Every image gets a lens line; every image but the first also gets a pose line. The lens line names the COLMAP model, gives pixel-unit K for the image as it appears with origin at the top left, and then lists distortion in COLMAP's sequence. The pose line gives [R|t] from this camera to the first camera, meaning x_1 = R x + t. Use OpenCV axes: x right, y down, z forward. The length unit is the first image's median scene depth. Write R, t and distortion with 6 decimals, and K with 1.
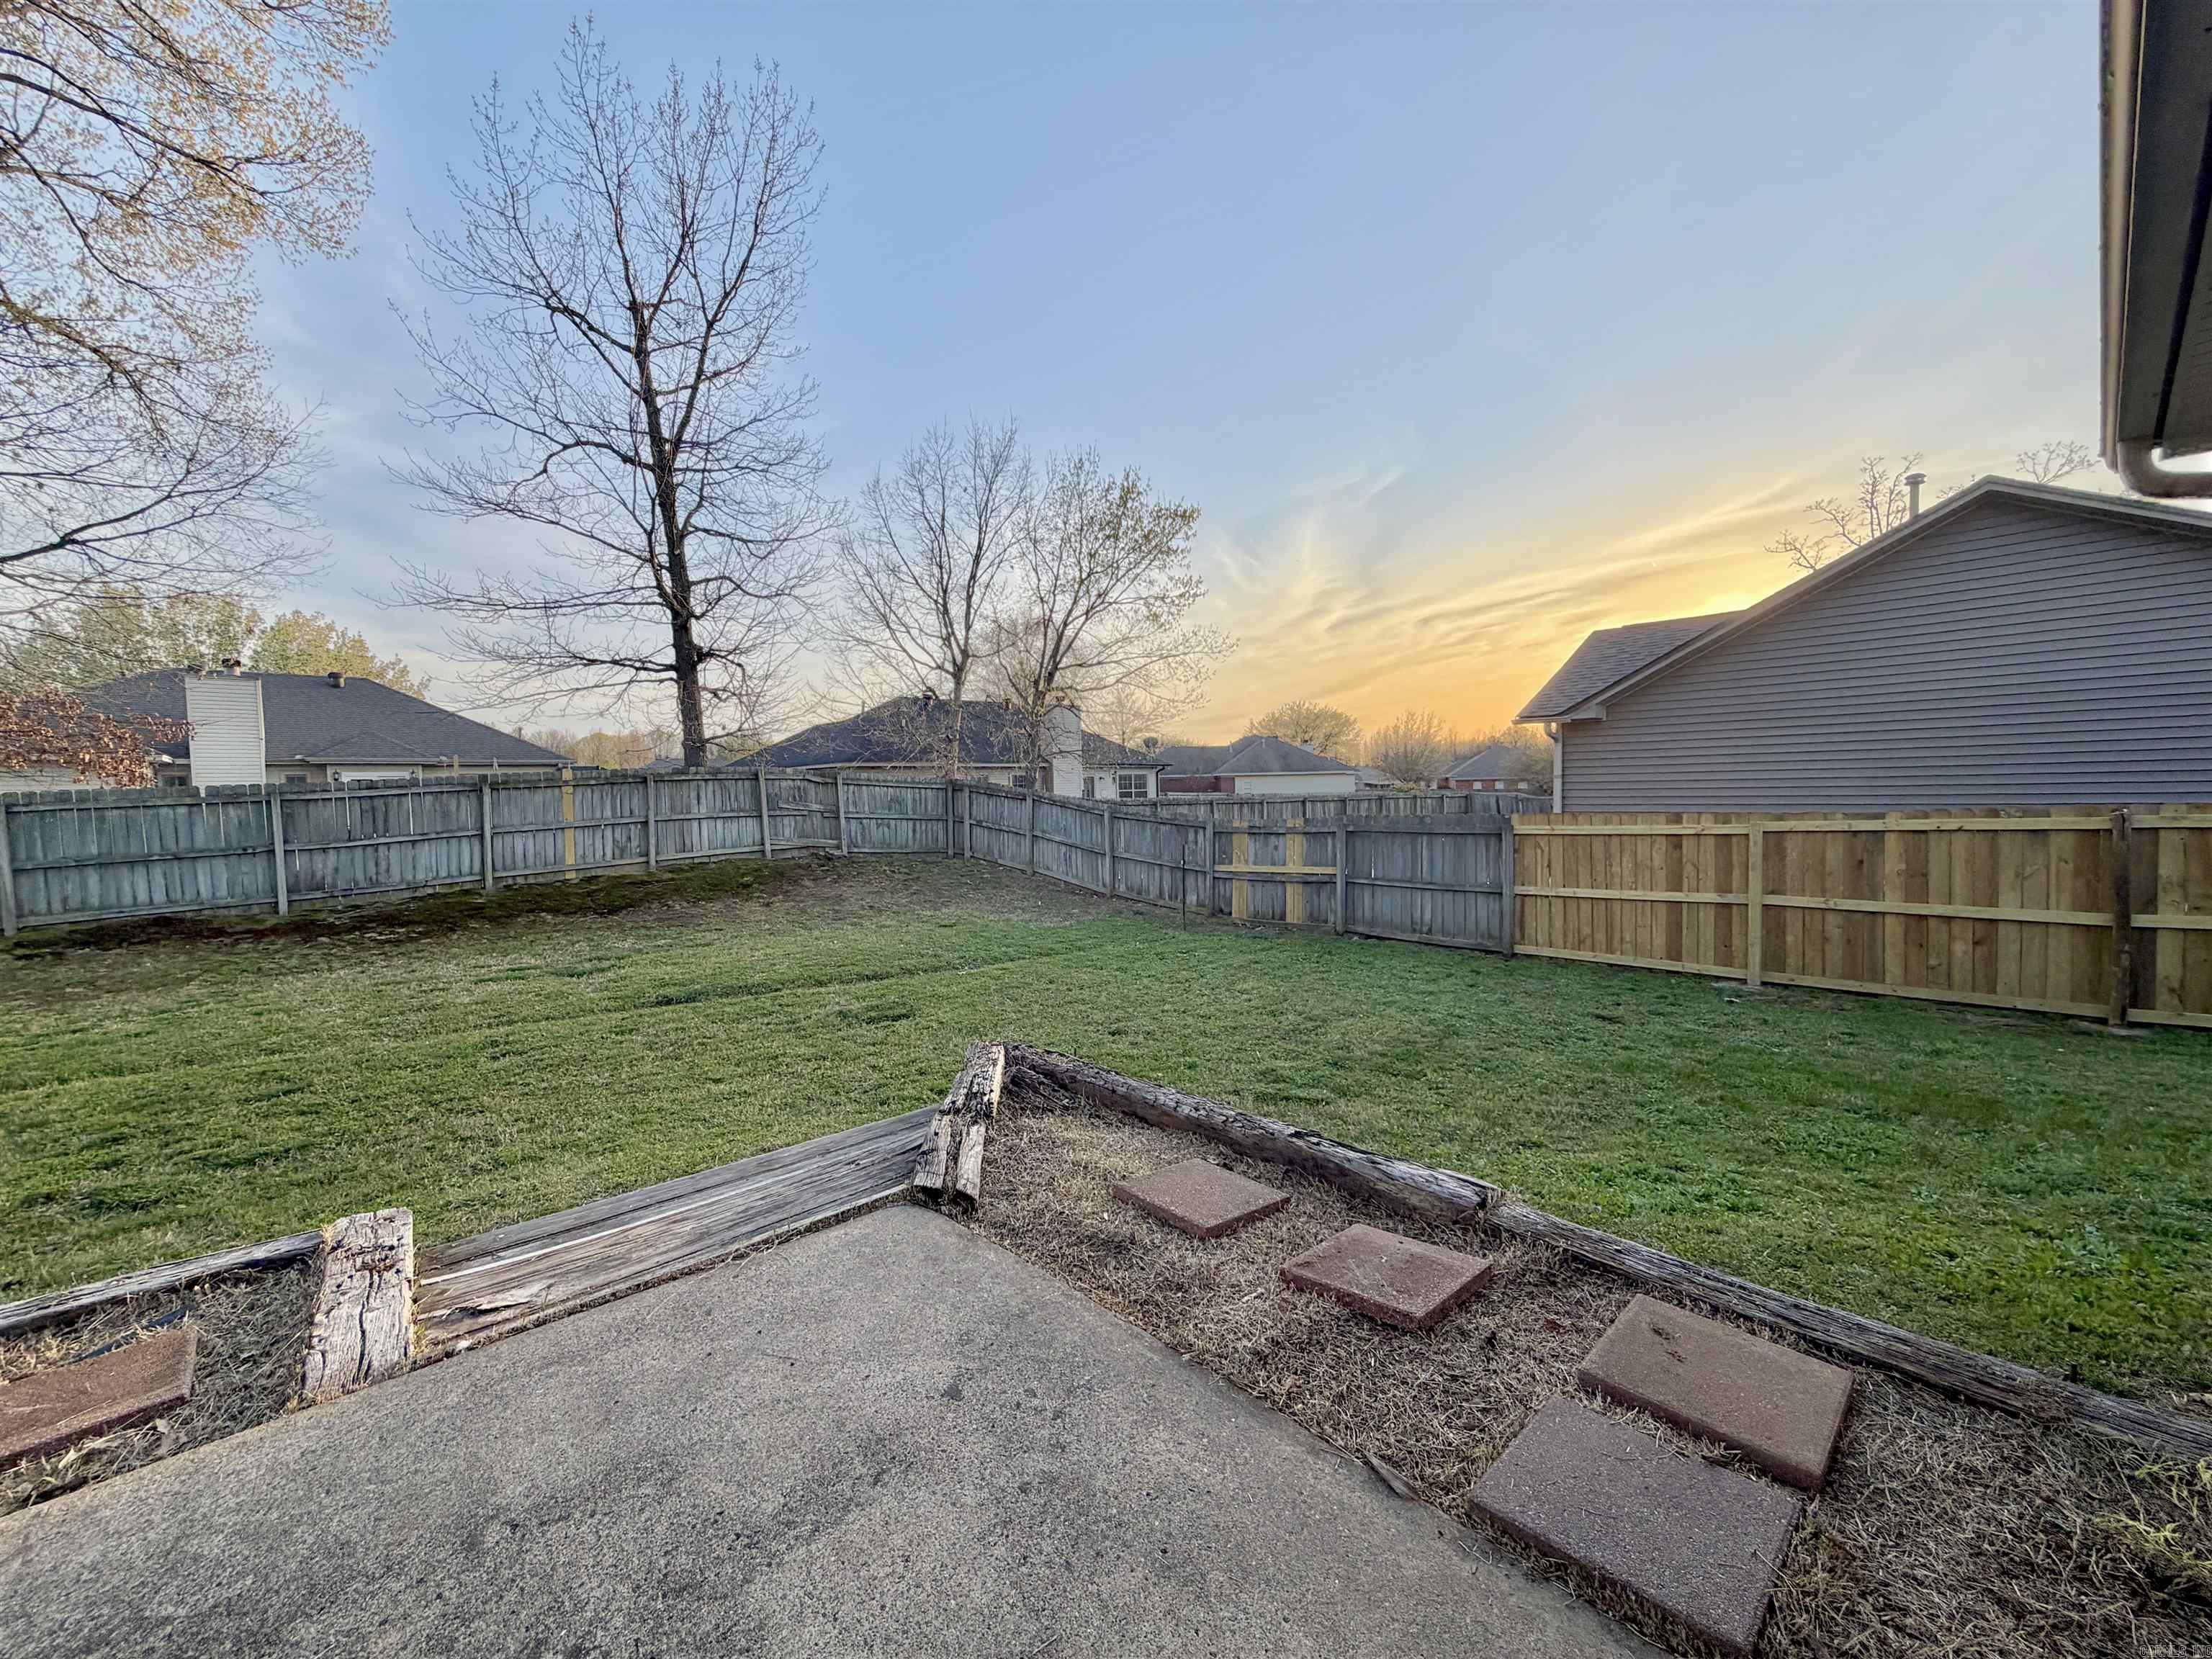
lens RADIAL K [[895.9, 0, 1106.0], [0, 895.9, 829.5], [0, 0, 1]] dist [-0.000750, -0.000108]
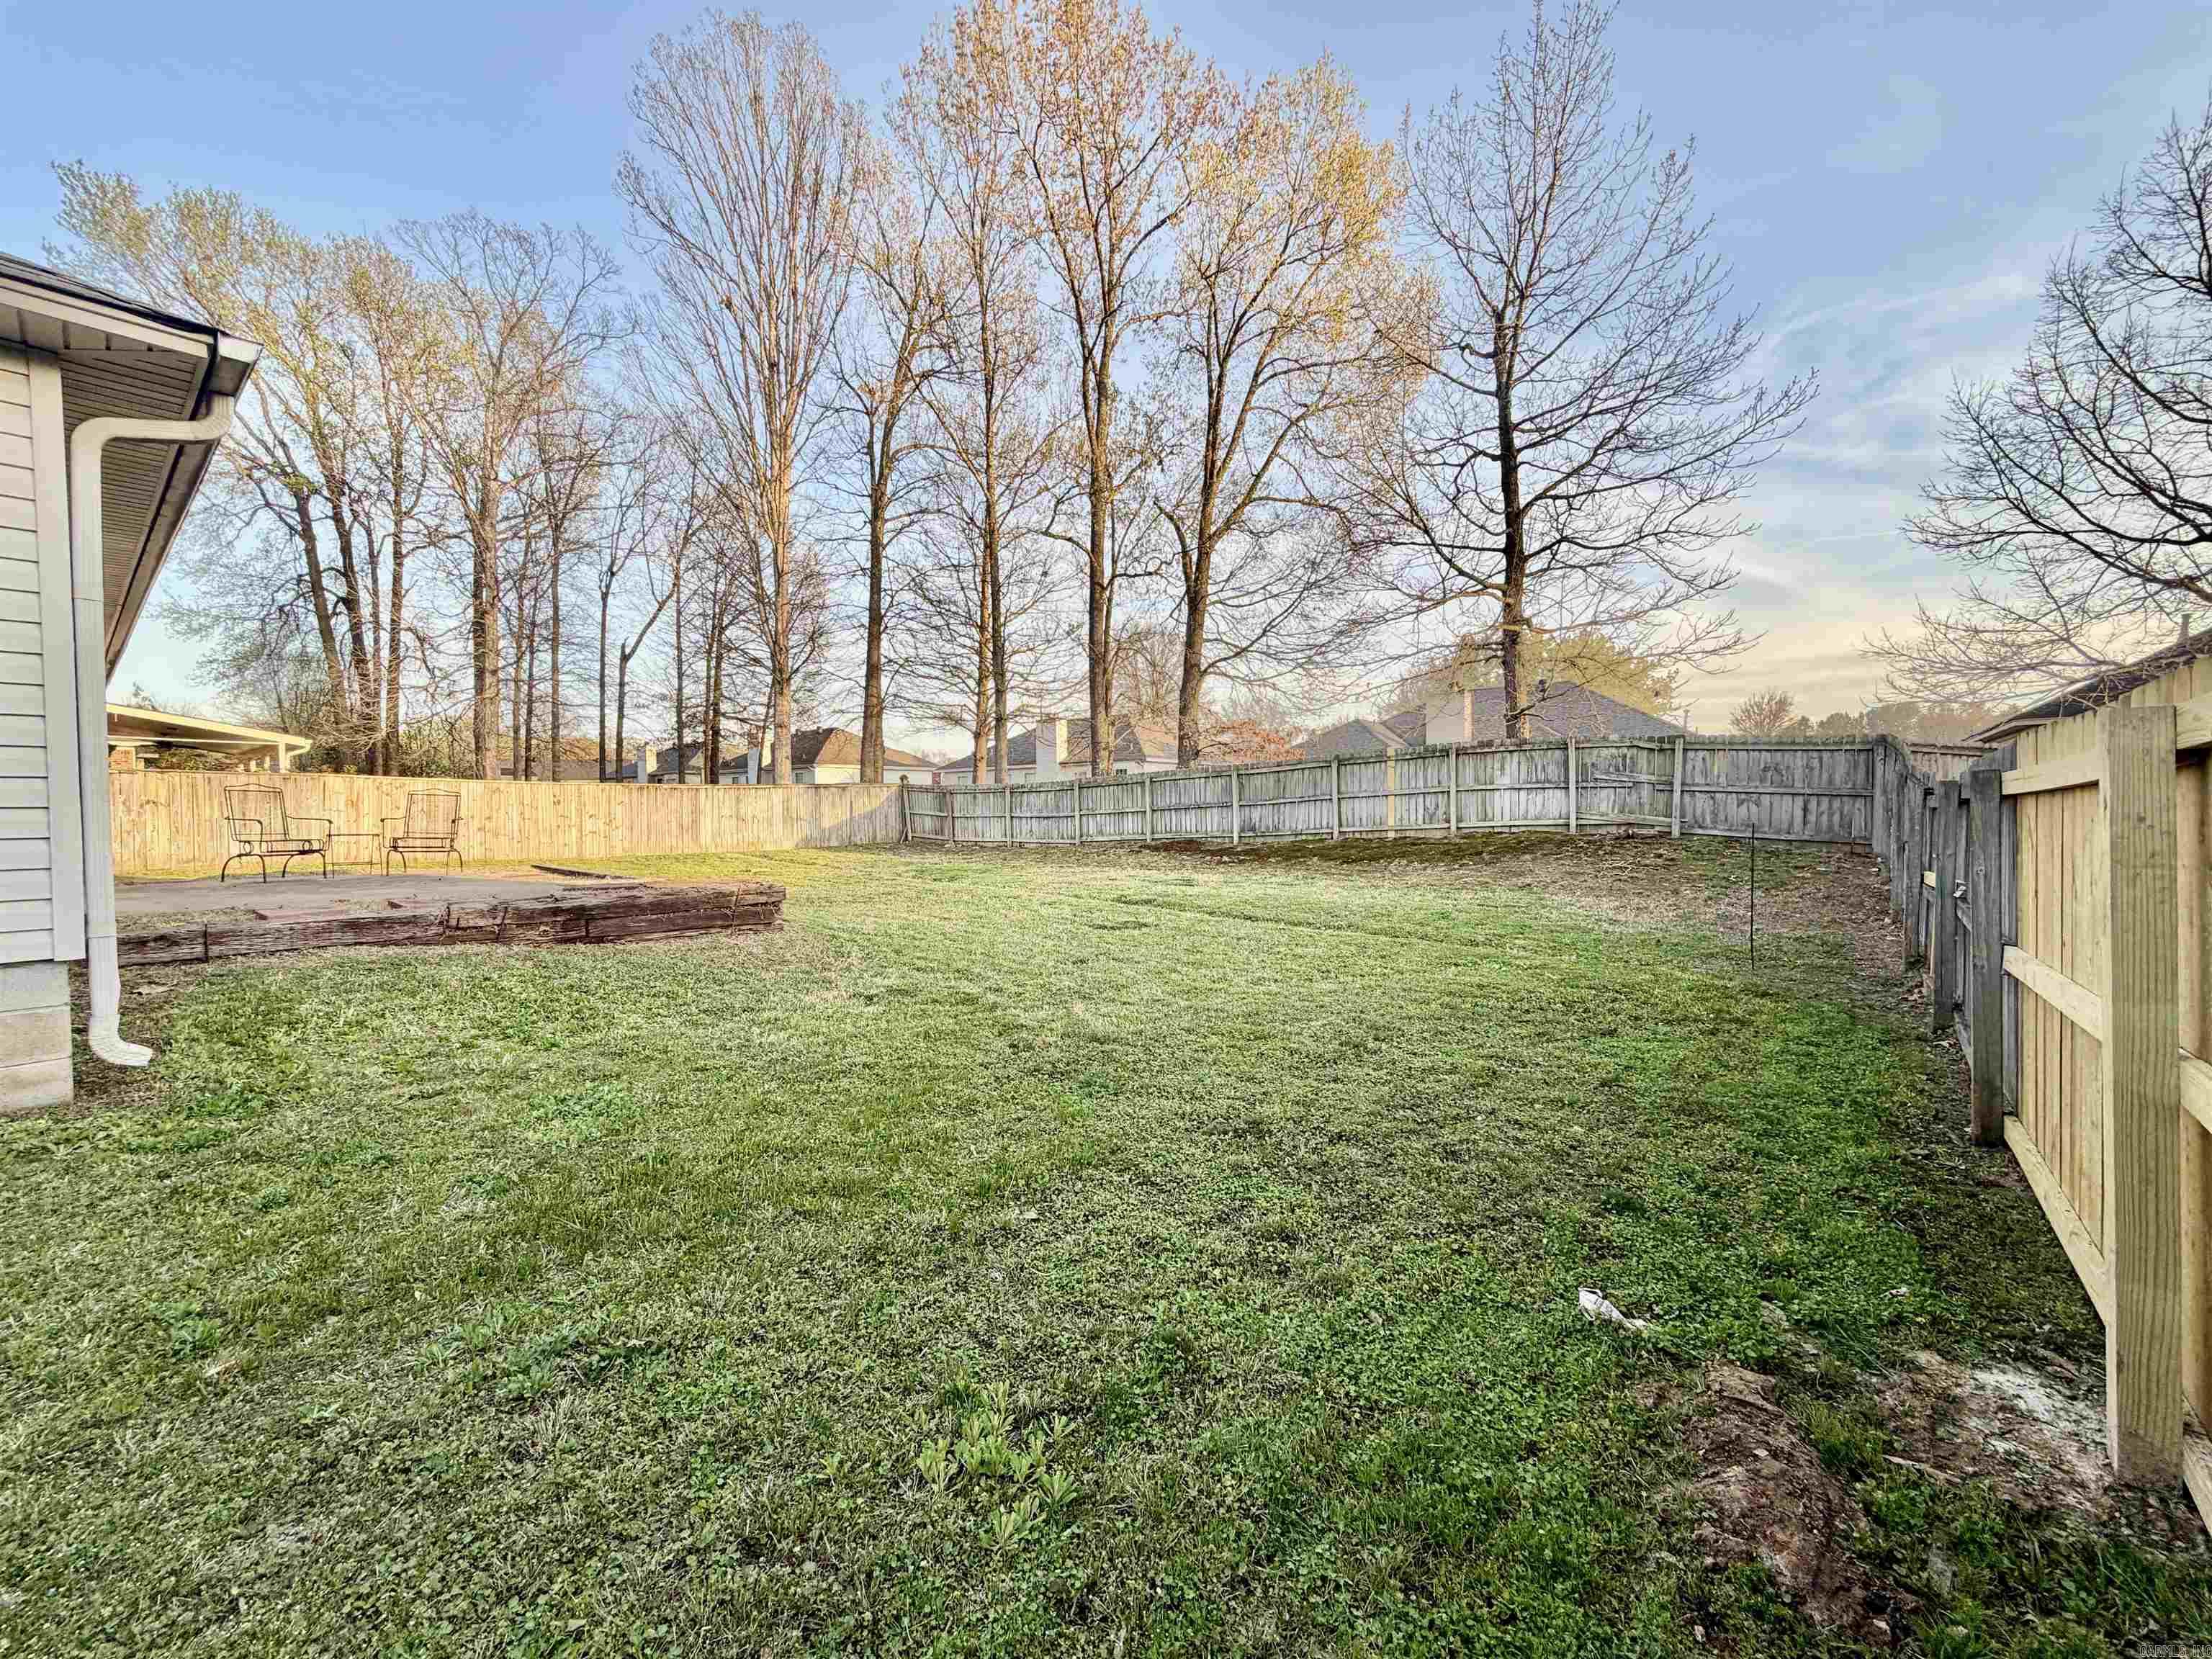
lens RADIAL K [[895.9, 0, 1106.0], [0, 895.9, 829.5], [0, 0, 1]] dist [-0.000750, -0.000108]
pose [[0.125989, 0.048348, -0.990853, 0.539711], [-0.030146, 0.998537, 0.044890, 0.001385], [0.991573, 0.024214, 0.127262, 0.445911]]
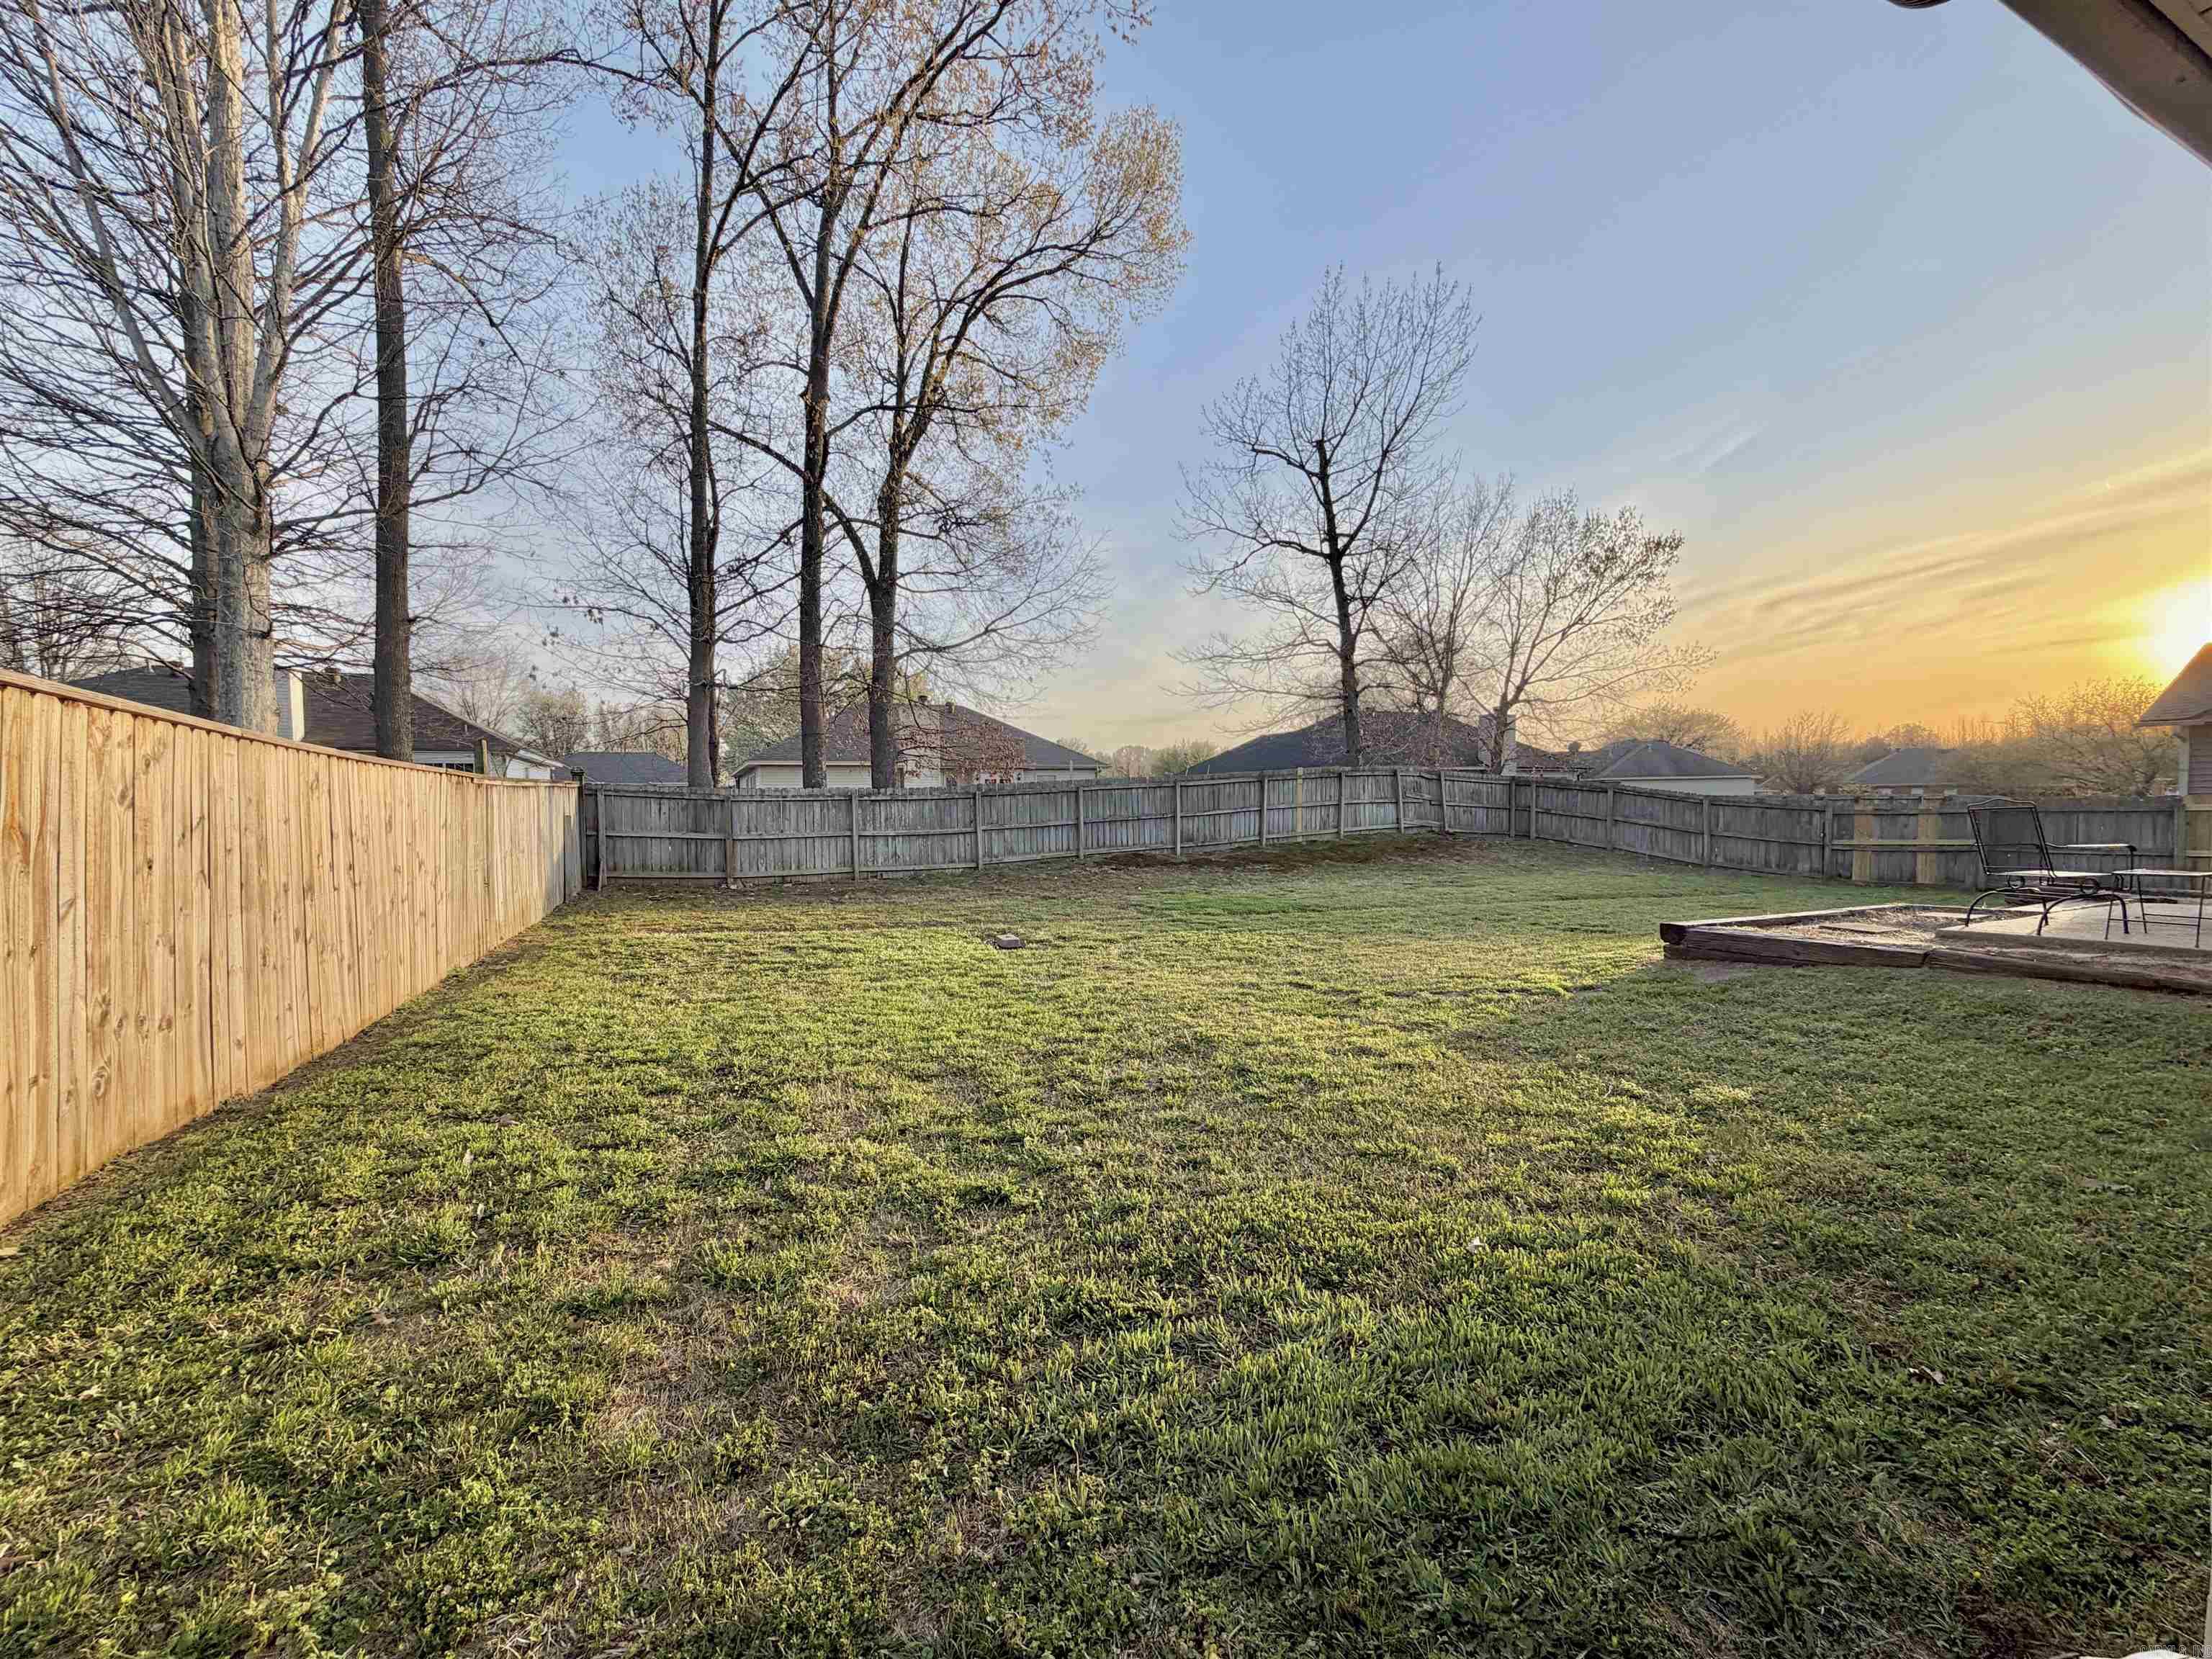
lens RADIAL K [[895.9, 0, 1106.0], [0, 895.9, 829.5], [0, 0, 1]] dist [-0.000750, -0.000108]
pose [[0.956210, 0.017477, -0.292161, -0.455100], [-0.020124, 0.999779, -0.006057, 0.048470], [0.291990, 0.011671, 0.956350, -0.488643]]
